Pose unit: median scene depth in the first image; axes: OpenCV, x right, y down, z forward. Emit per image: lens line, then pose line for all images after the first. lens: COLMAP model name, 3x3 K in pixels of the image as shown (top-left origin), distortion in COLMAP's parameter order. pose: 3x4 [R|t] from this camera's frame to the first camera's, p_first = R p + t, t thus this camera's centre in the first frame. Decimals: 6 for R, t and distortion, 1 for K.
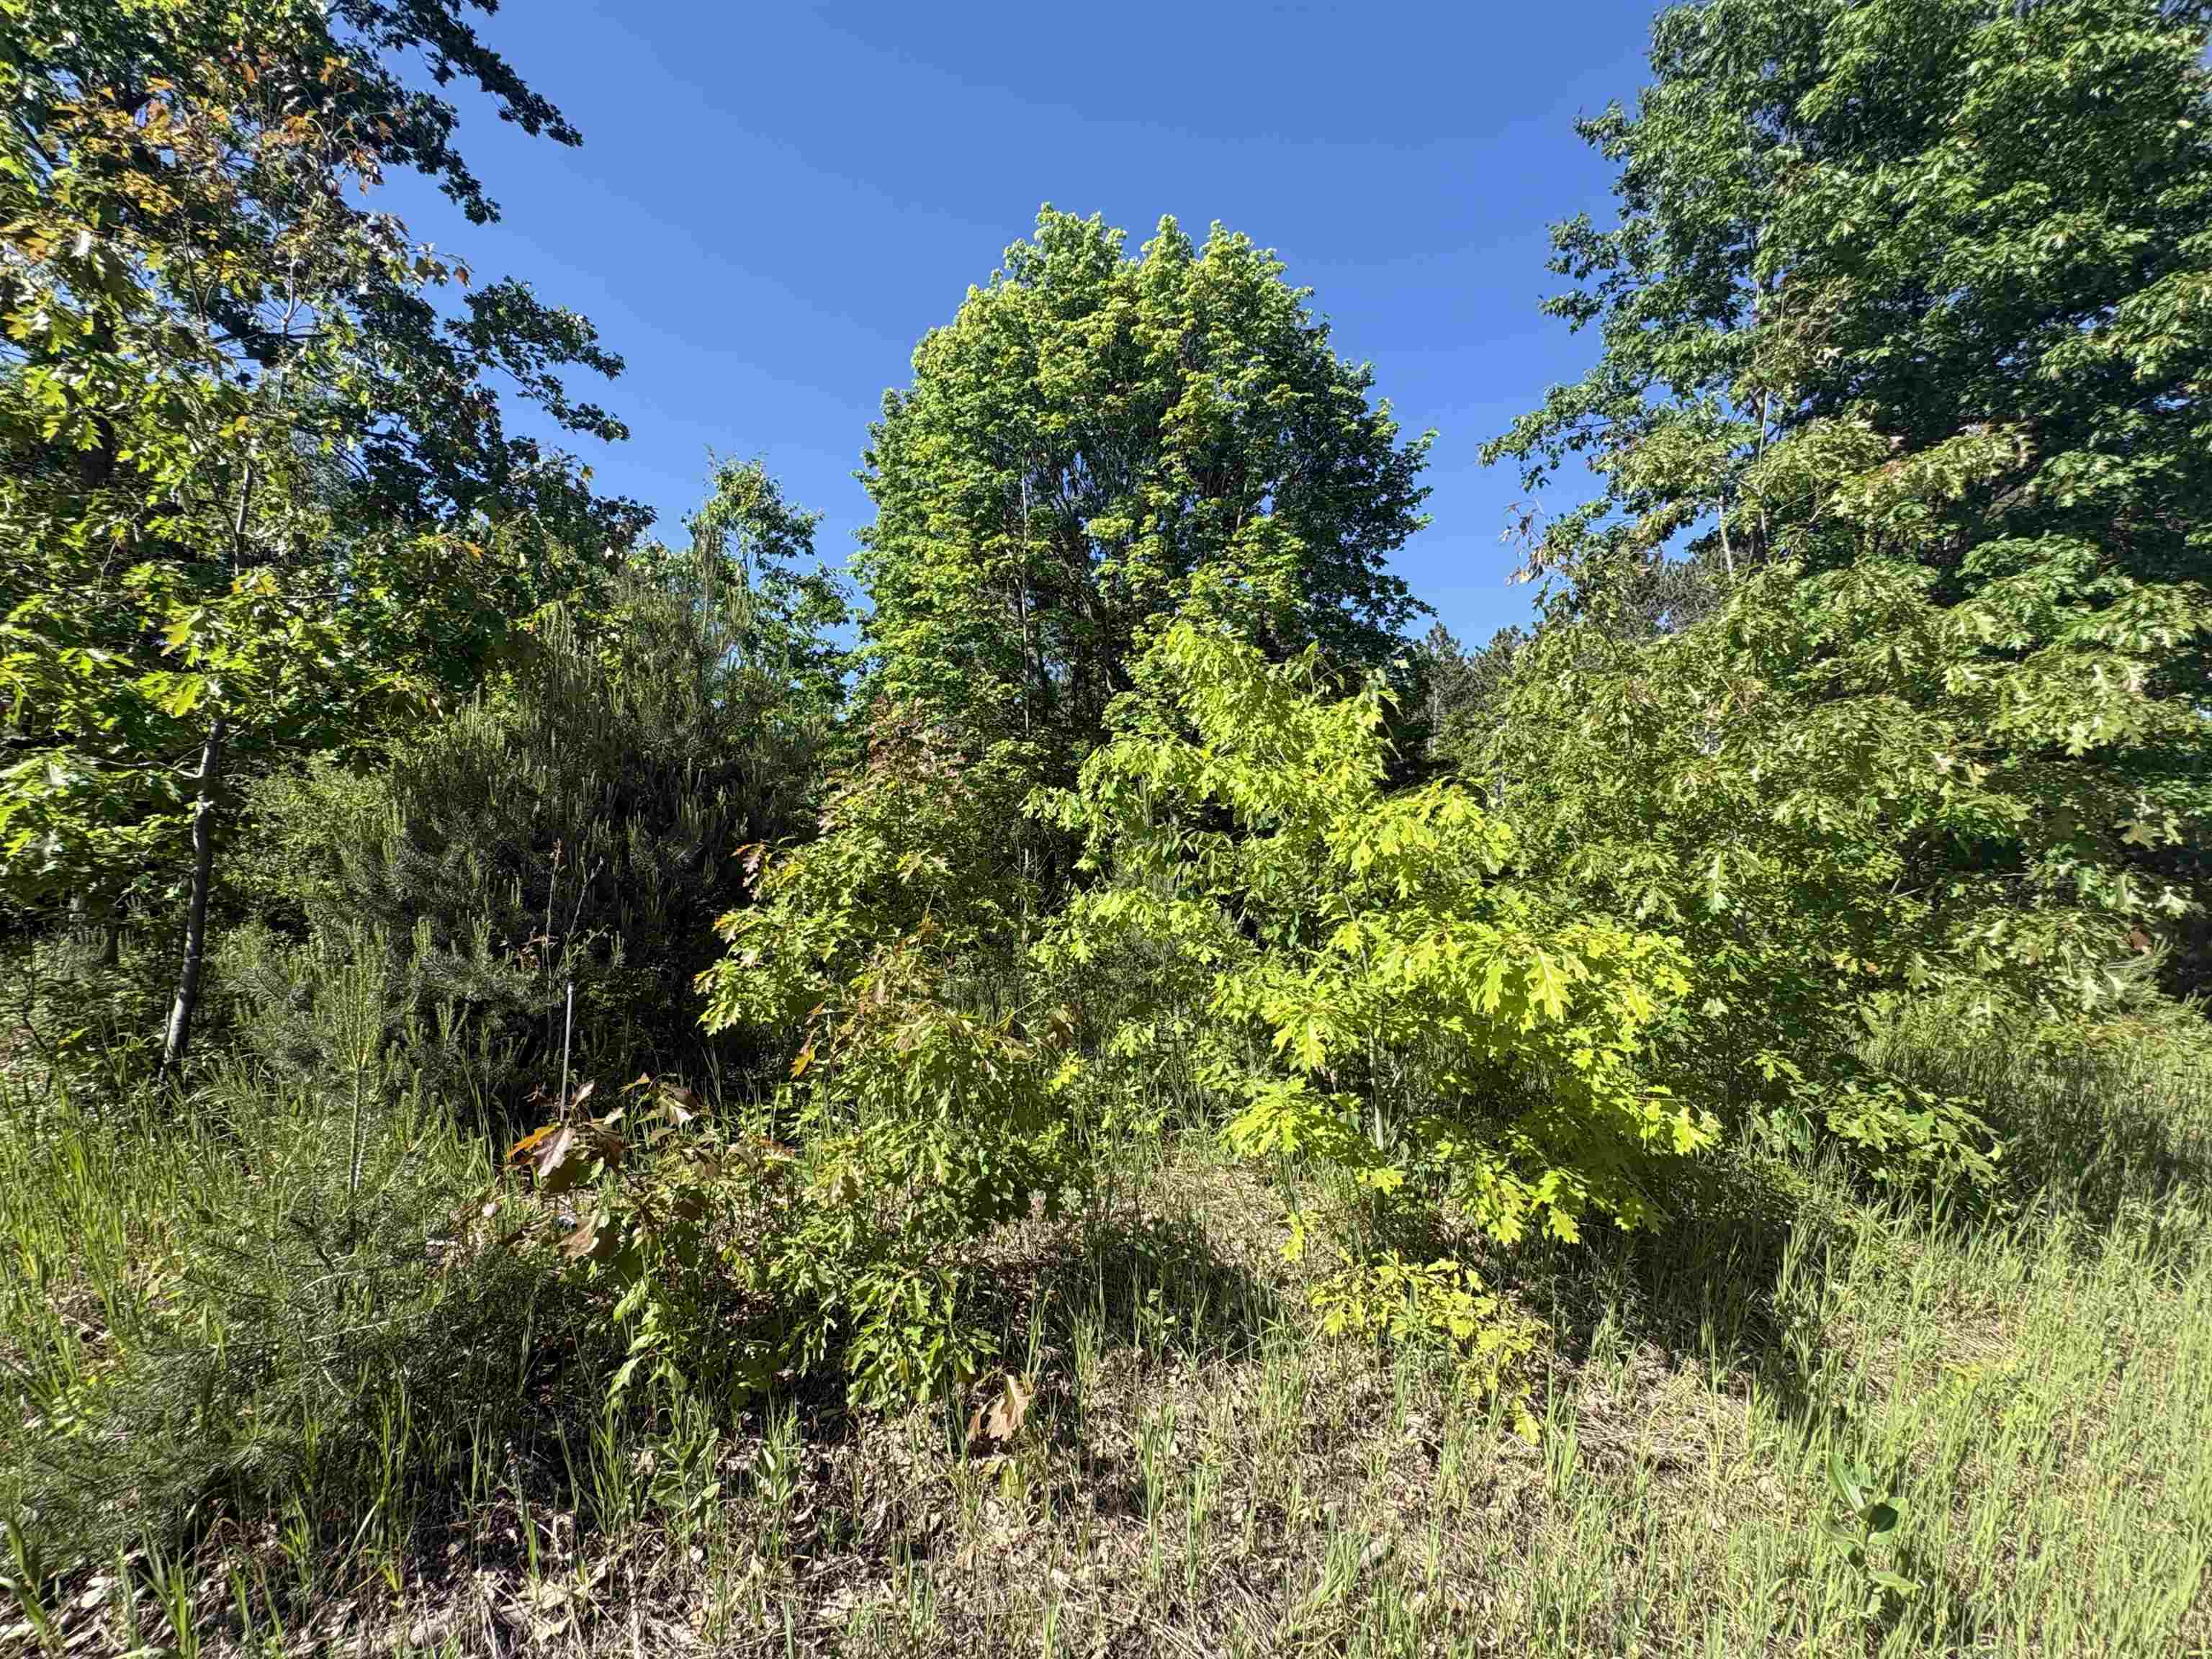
lens RADIAL K [[890.7, 0, 1104.4], [0, 890.7, 810.8], [0, 0, 1]] dist [-0.001648, -0.000575]
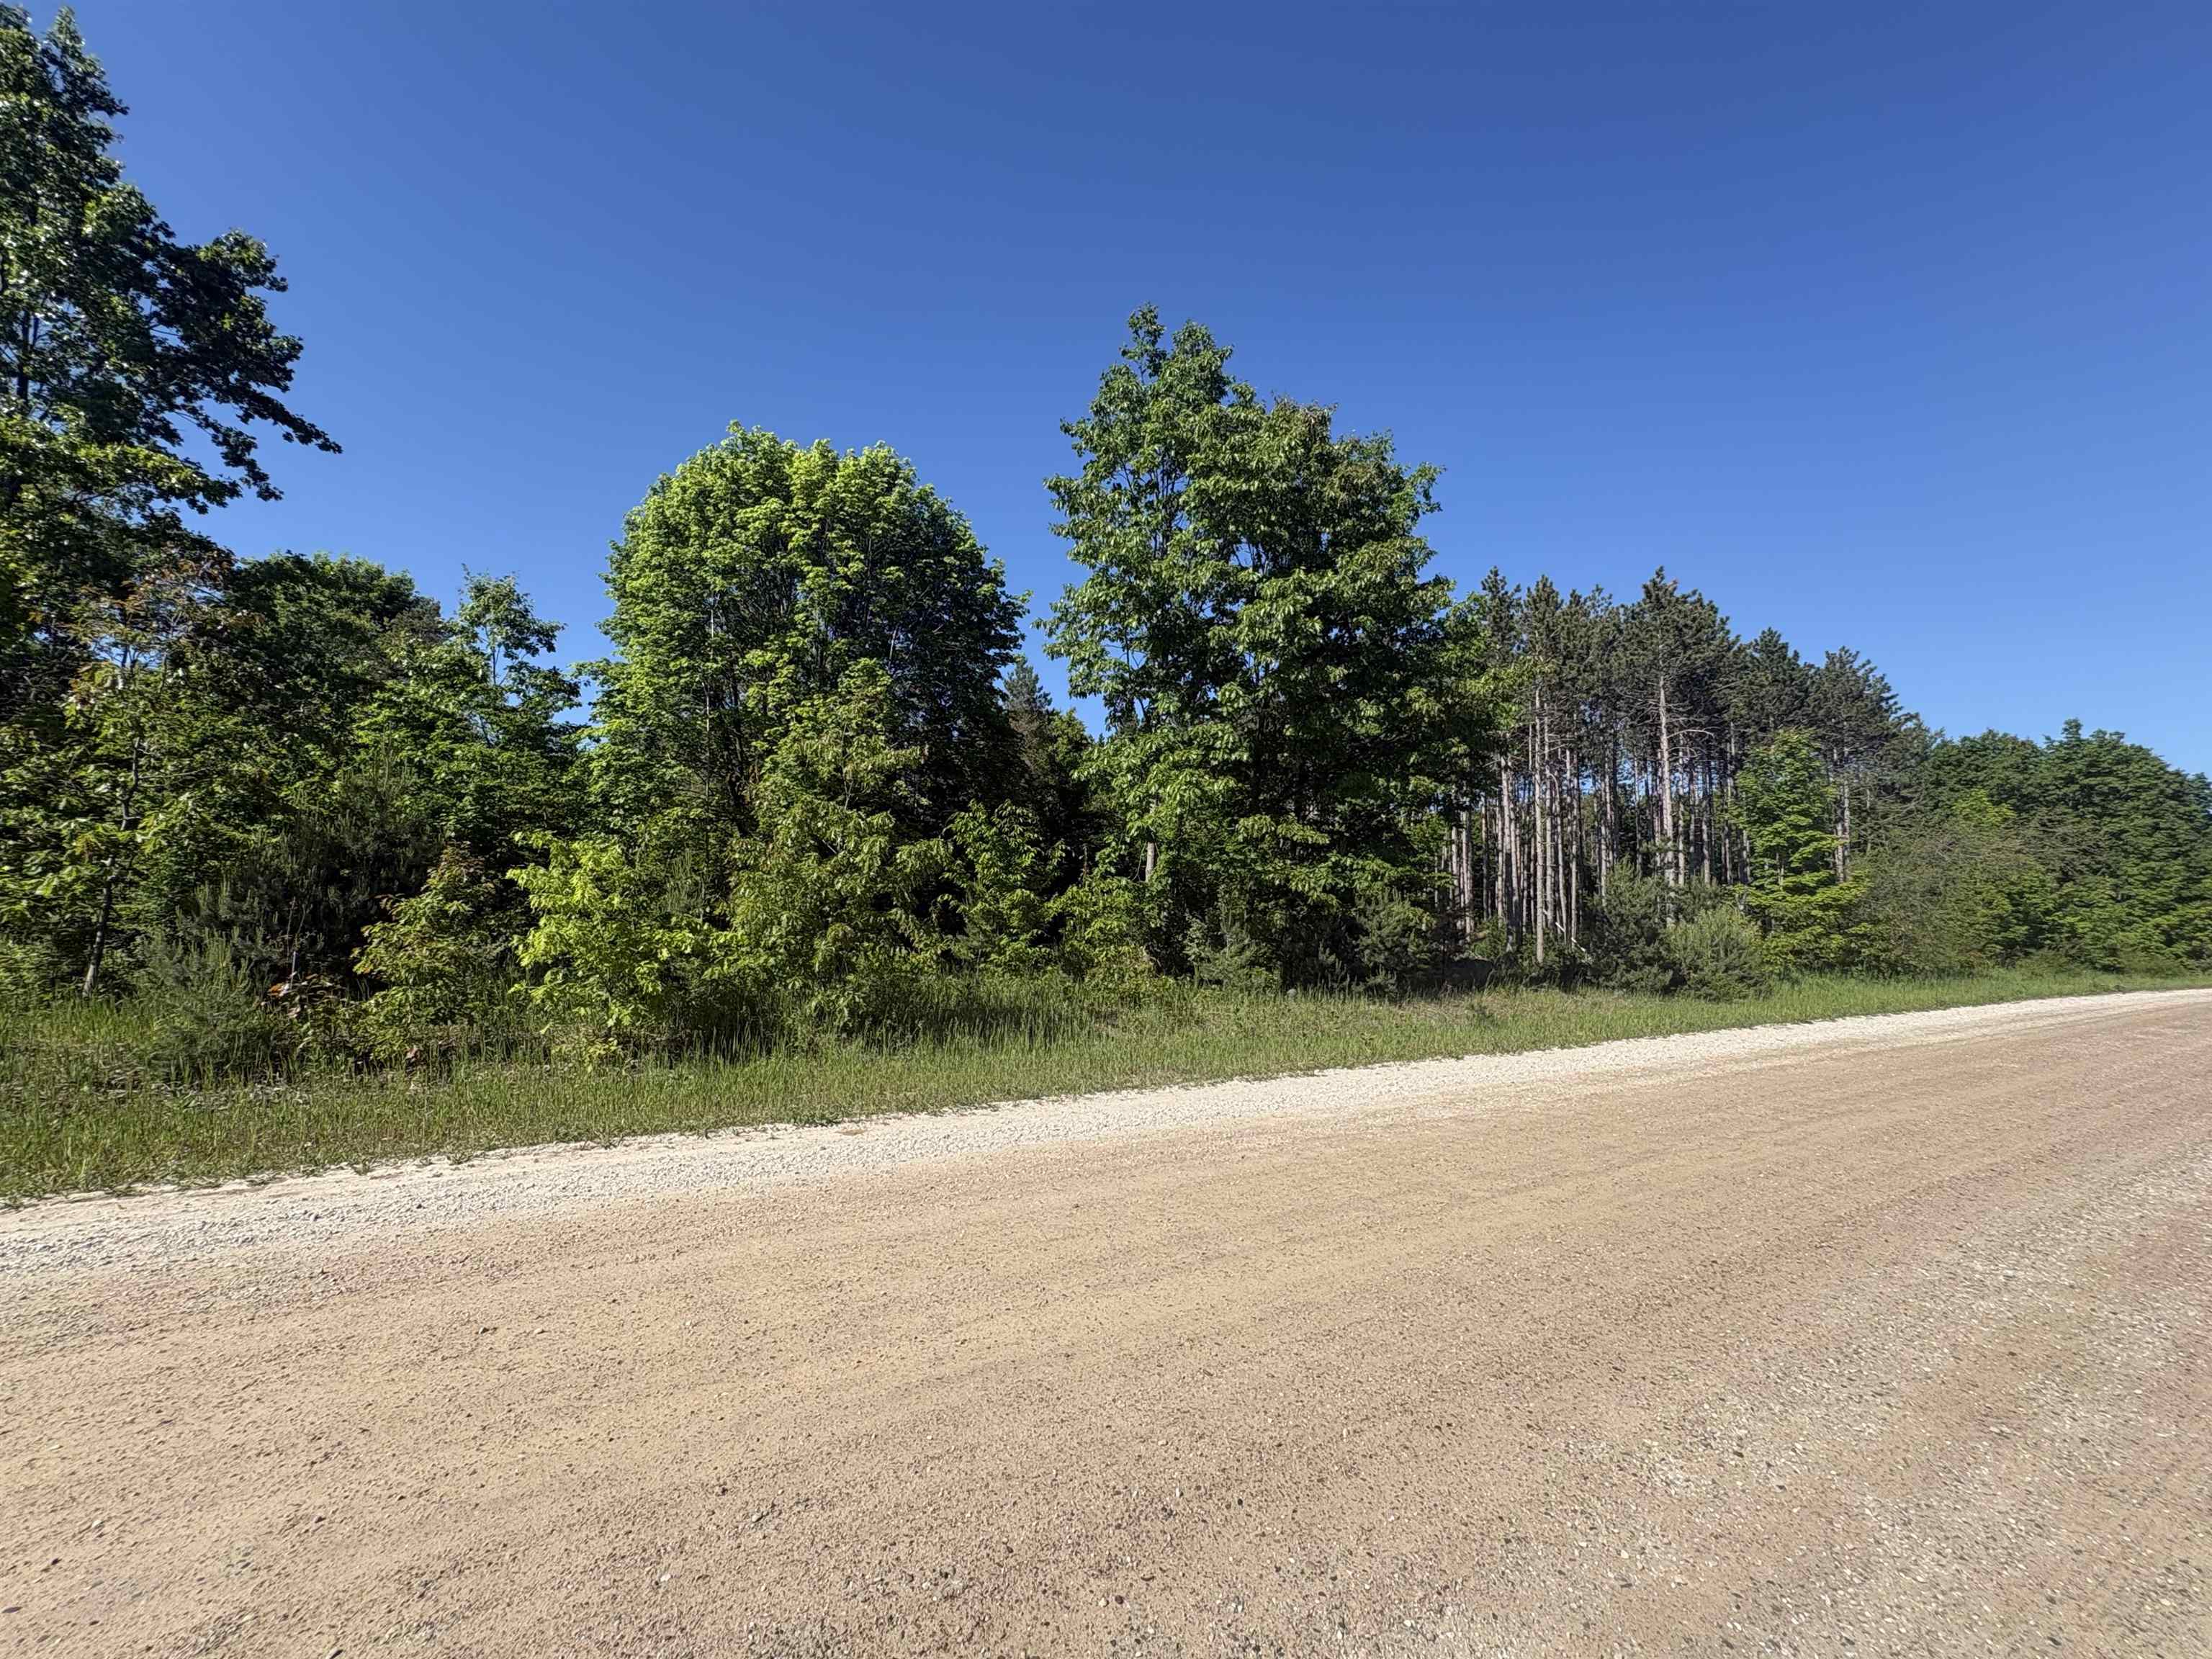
lens RADIAL K [[890.7, 0, 1107.3], [0, 890.7, 800.8], [0, 0, 1]] dist [-0.001648, -0.000575]
pose [[0.986248, 0.014481, 0.164638, 0.548315], [-0.007919, 0.999150, -0.040443, -0.068896], [-0.165084, 0.038583, 0.985525, -0.829277]]
